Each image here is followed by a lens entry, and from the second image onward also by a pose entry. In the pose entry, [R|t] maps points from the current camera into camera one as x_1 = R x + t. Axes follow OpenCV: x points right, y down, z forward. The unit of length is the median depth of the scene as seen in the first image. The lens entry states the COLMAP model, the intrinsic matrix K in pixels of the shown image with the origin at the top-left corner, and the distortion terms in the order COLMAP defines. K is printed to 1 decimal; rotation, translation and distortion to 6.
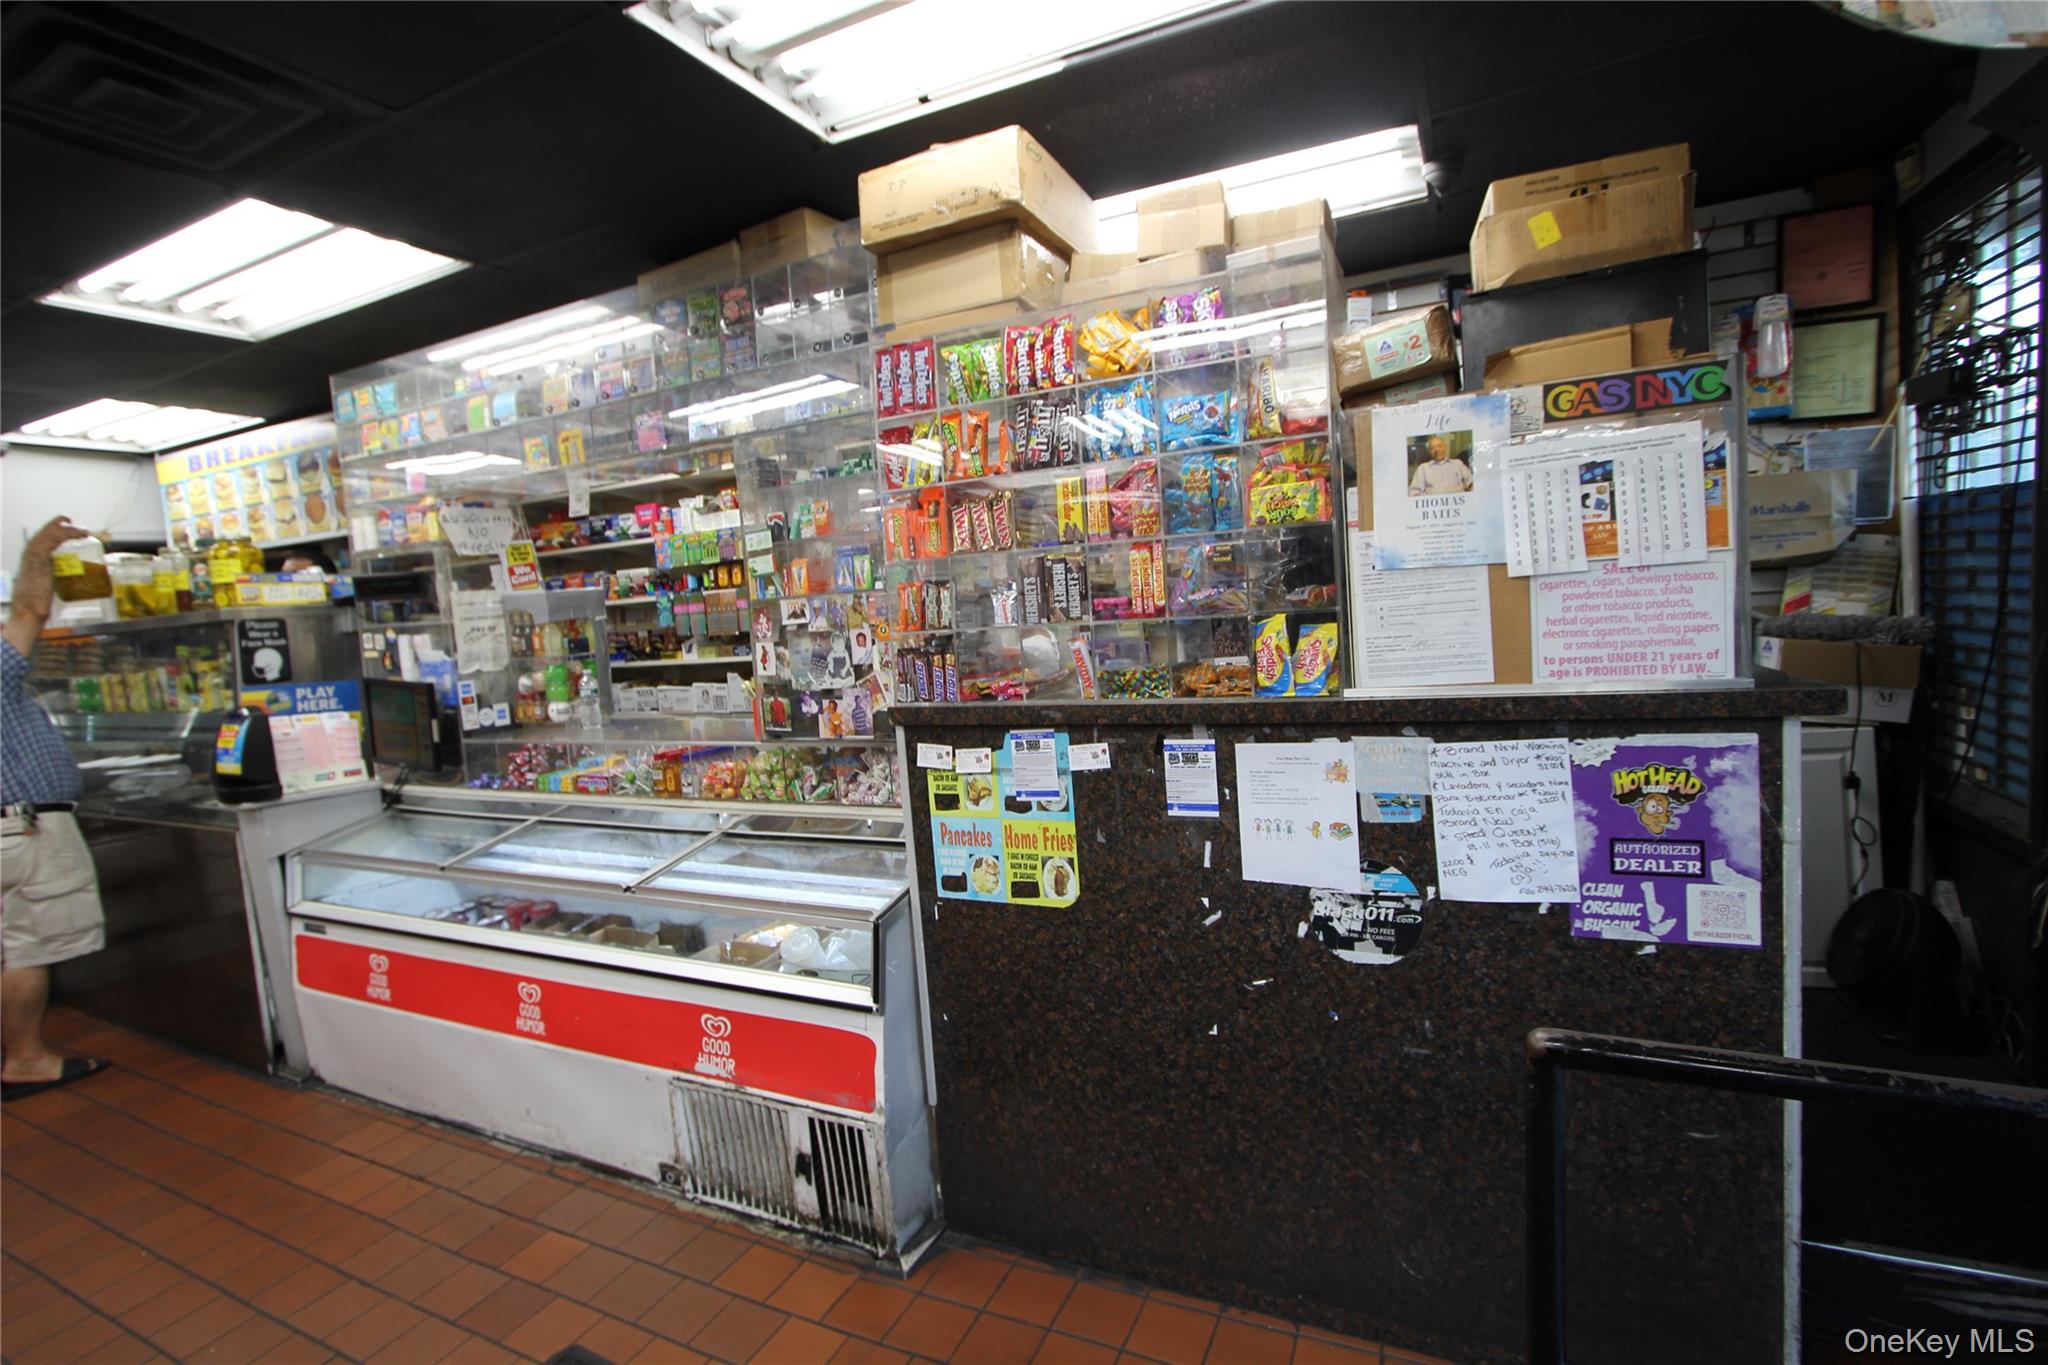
lens RADIAL K [[938.0, 0, 1006.9], [0, 938.0, 678.9], [0, 0, 1]] dist [-0.021236, 0.002716]
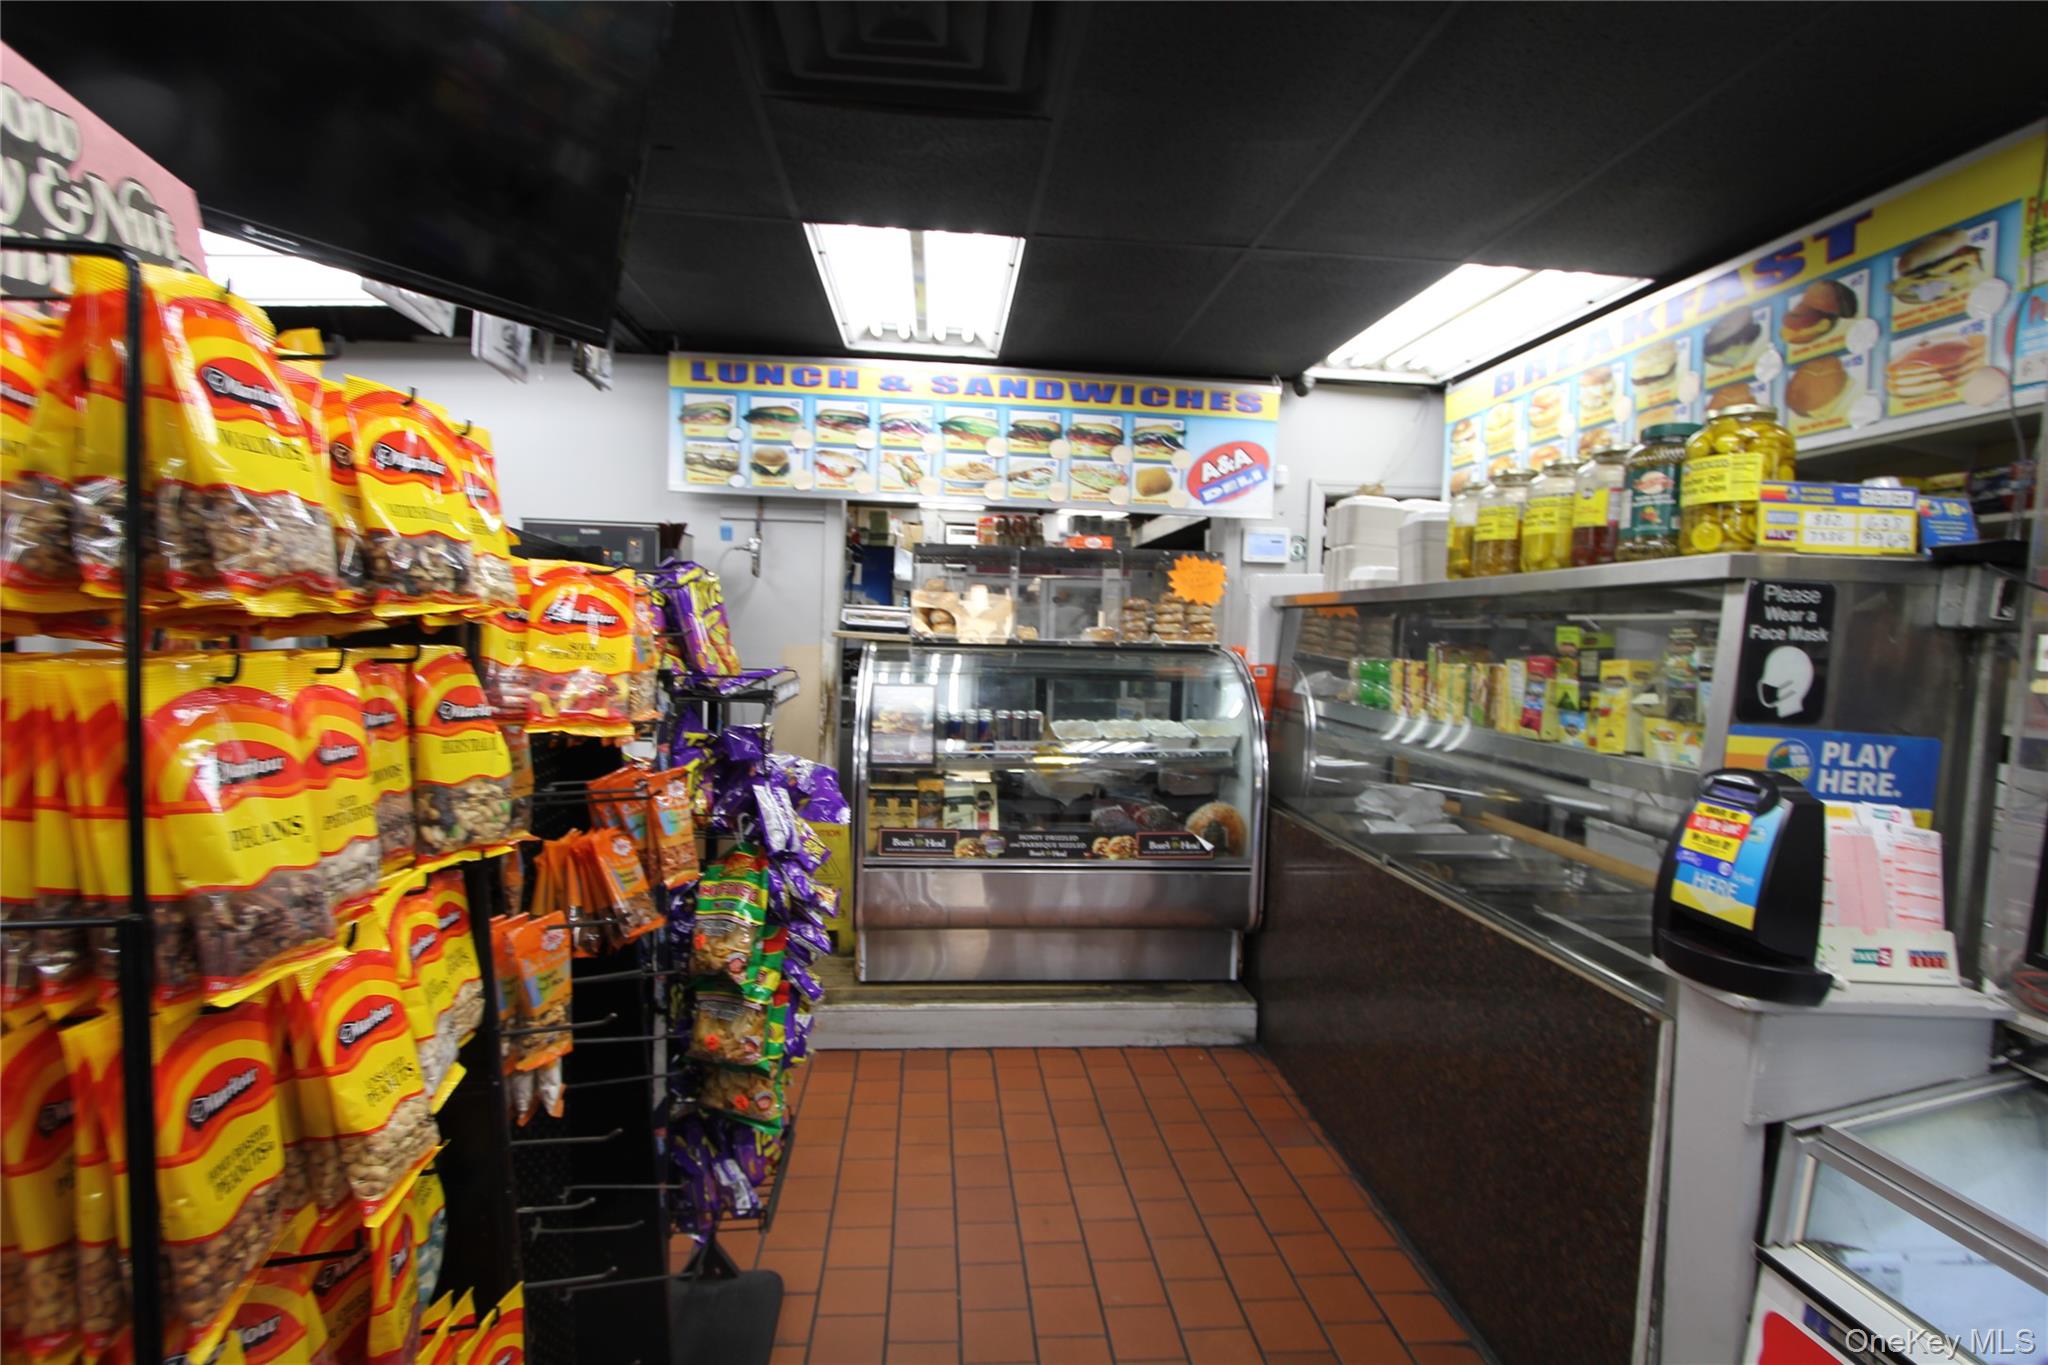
lens RADIAL K [[938.0, 0, 1006.9], [0, 938.0, 678.9], [0, 0, 1]] dist [-0.021236, 0.002716]
pose [[0.505227, 0.128006, -0.853440, -0.574040], [-0.141077, 0.987885, 0.064655, 0.007433], [0.851377, 0.087736, 0.517165, 0.416619]]
